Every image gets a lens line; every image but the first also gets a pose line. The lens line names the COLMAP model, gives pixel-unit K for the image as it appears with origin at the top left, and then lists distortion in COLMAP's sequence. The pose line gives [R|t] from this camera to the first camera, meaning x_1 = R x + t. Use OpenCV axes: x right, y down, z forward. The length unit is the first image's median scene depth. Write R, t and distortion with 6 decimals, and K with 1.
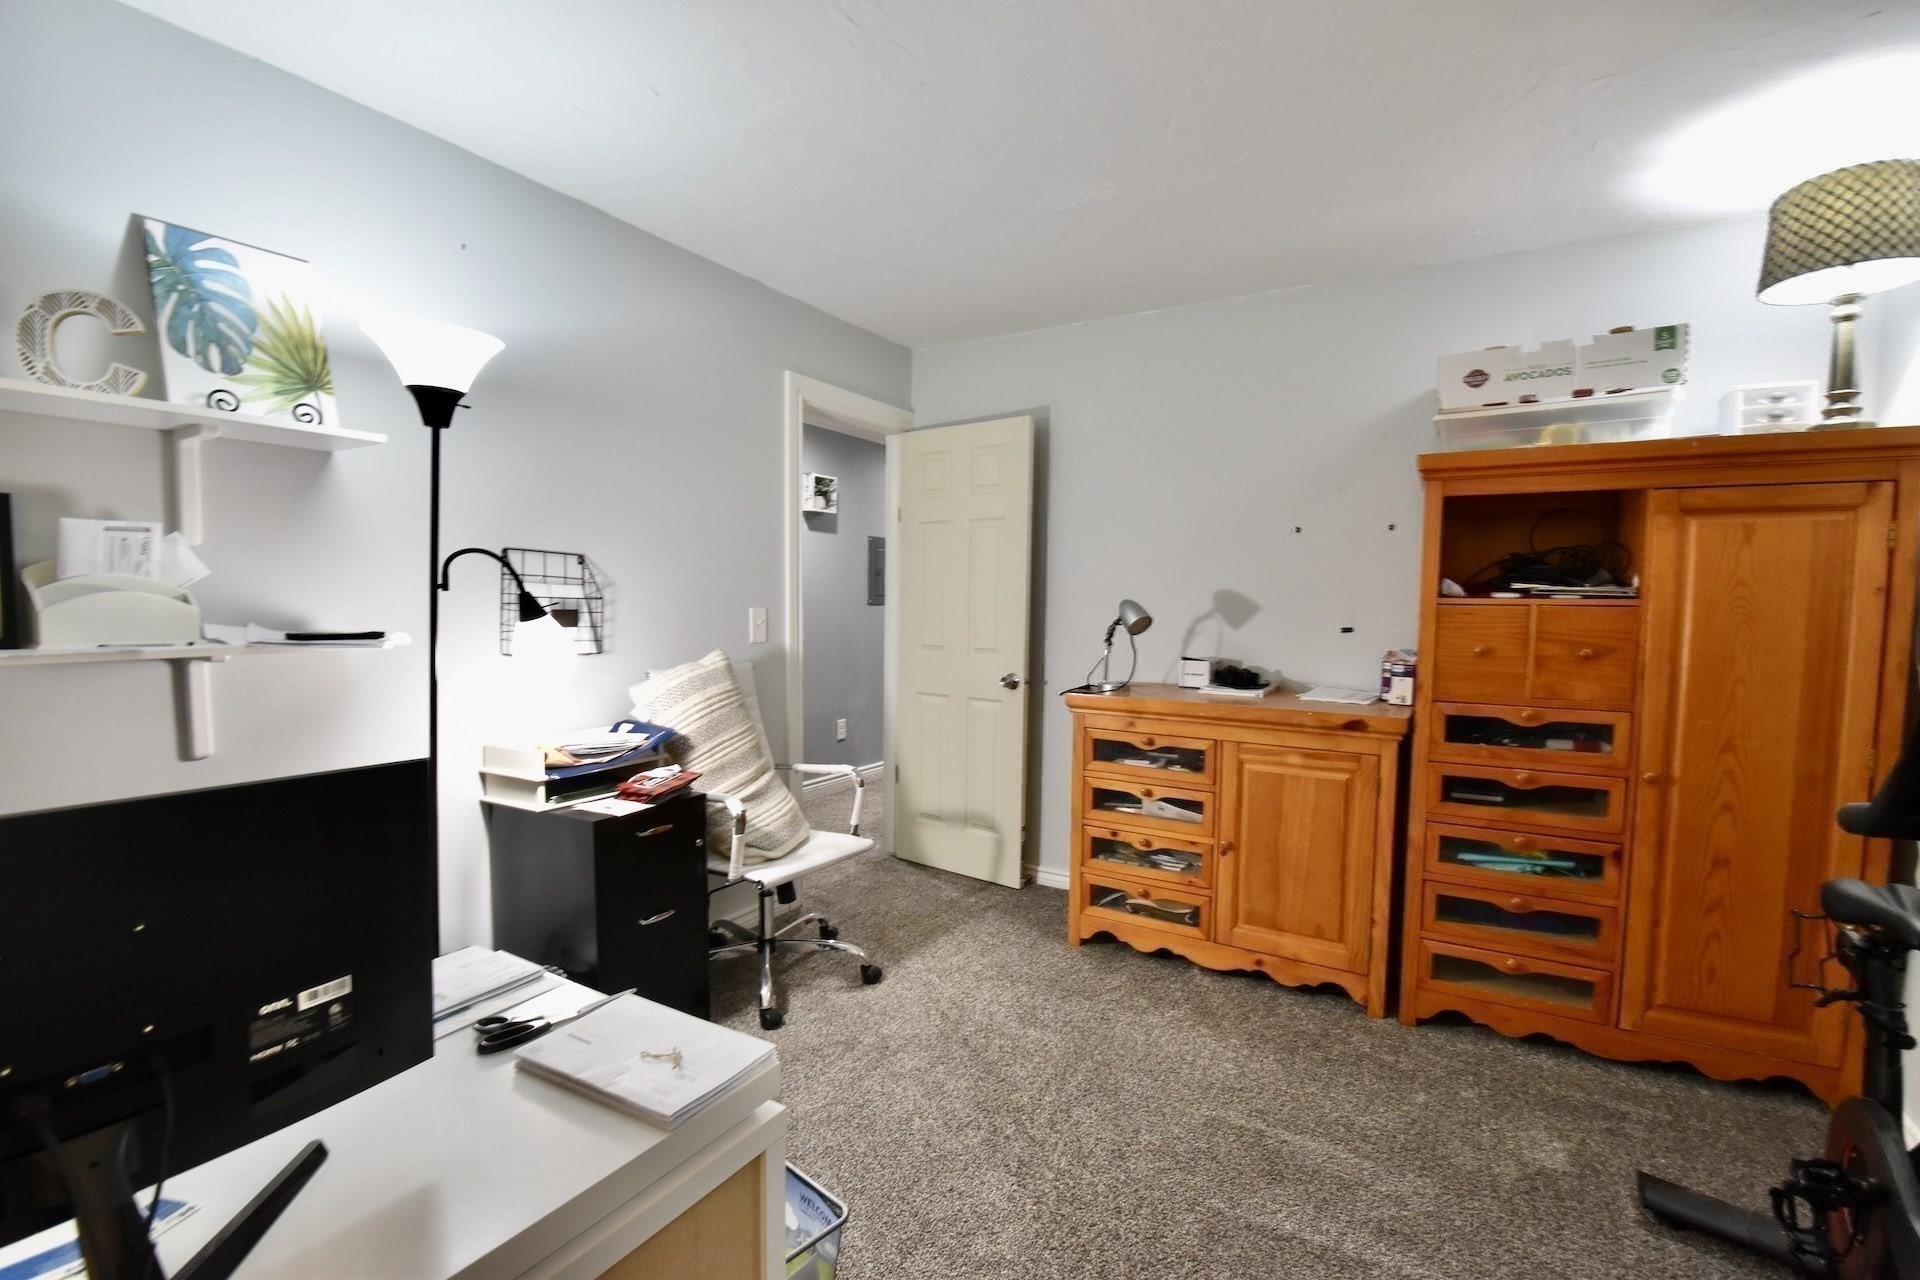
lens RADIAL K [[843.4, 0, 982.0], [0, 843.4, 663.2], [0, 0, 1]] dist [0.013957, -0.022610]
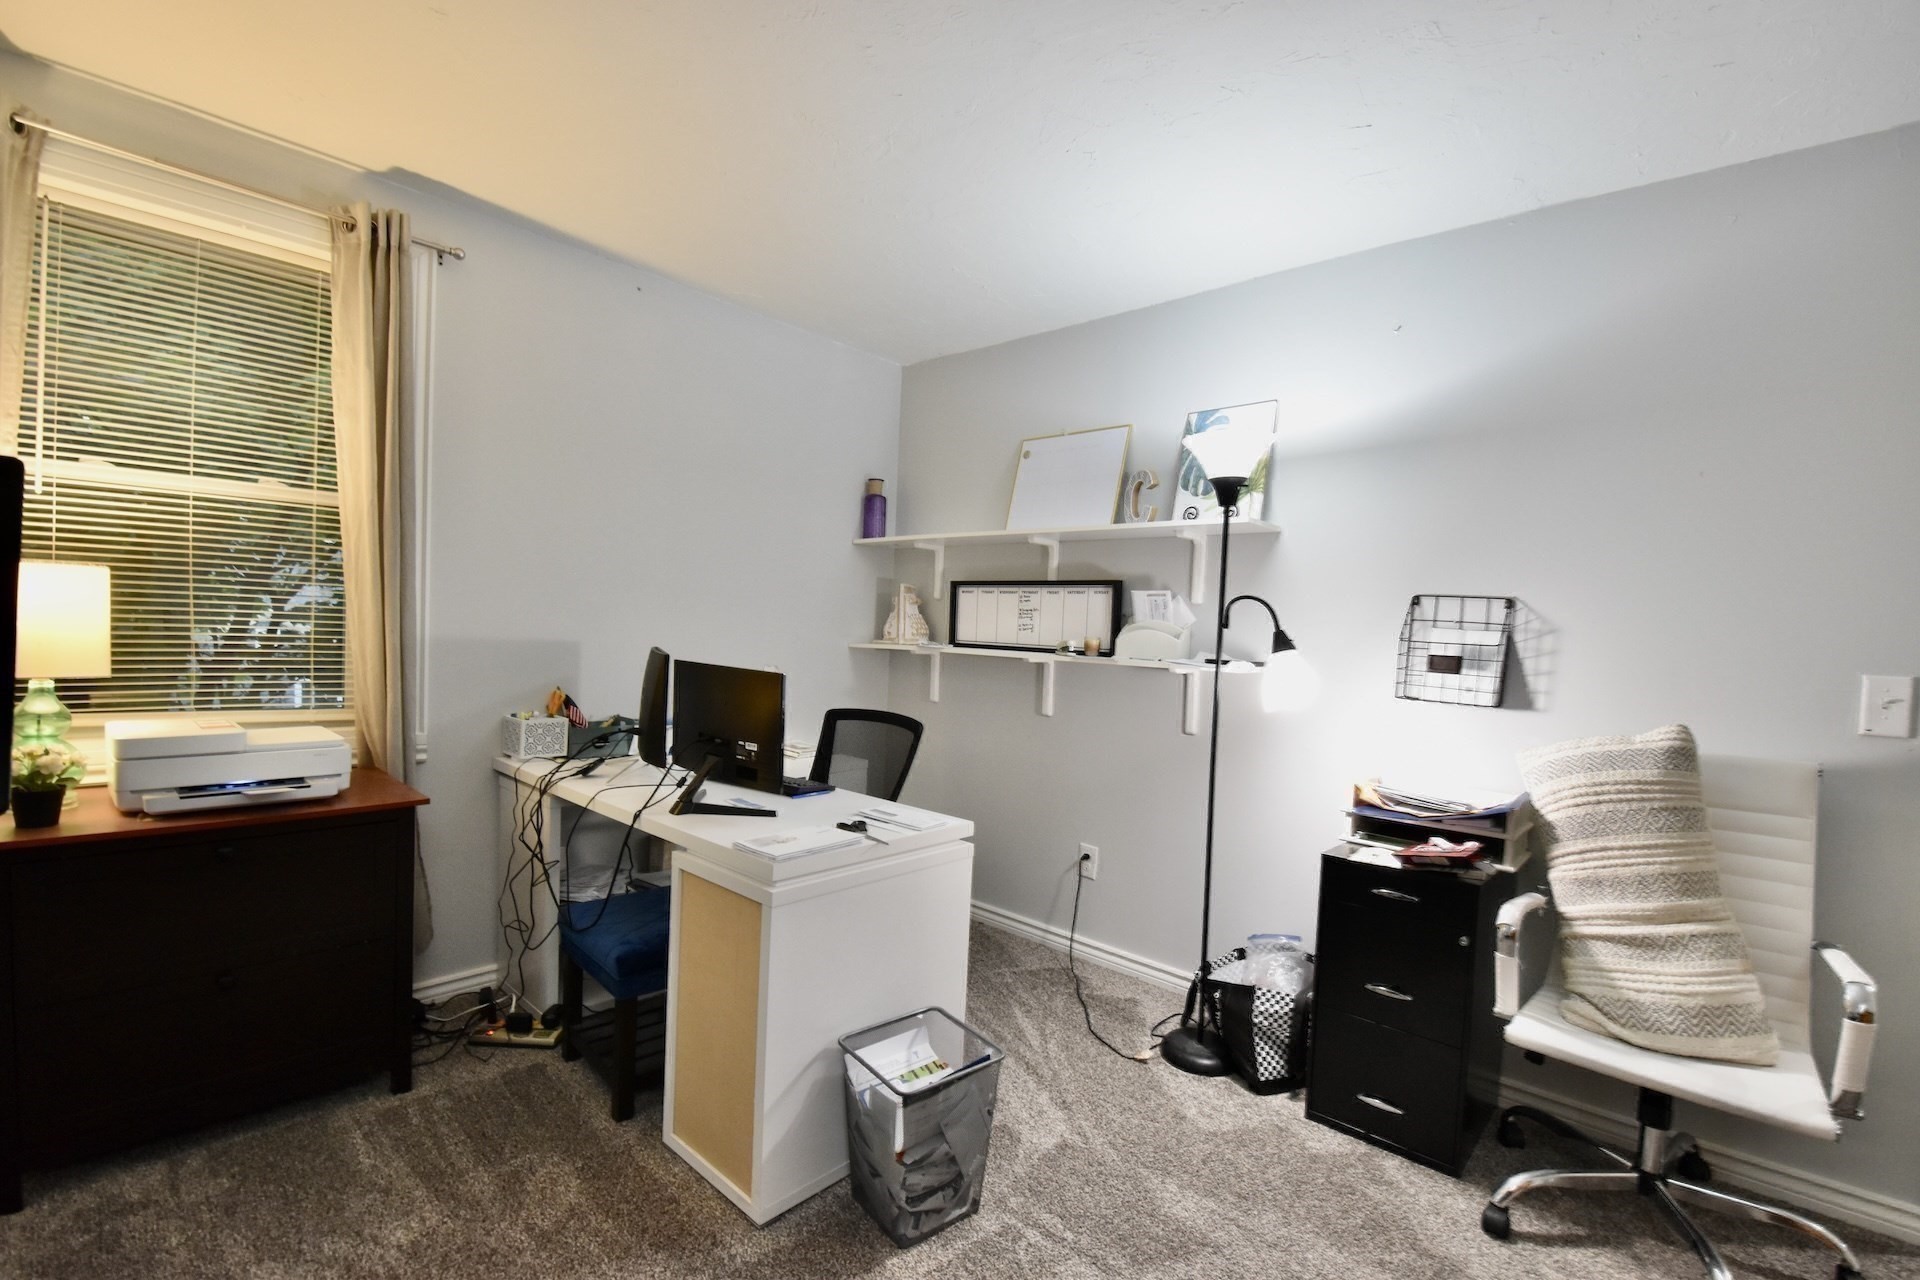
lens RADIAL K [[843.4, 0, 982.0], [0, 843.4, 663.2], [0, 0, 1]] dist [0.013957, -0.022610]
pose [[-0.205632, 0.015292, -0.978510, 0.528835], [-0.120524, 0.991870, 0.040829, -0.028838], [0.971179, 0.126330, -0.202117, 0.652594]]
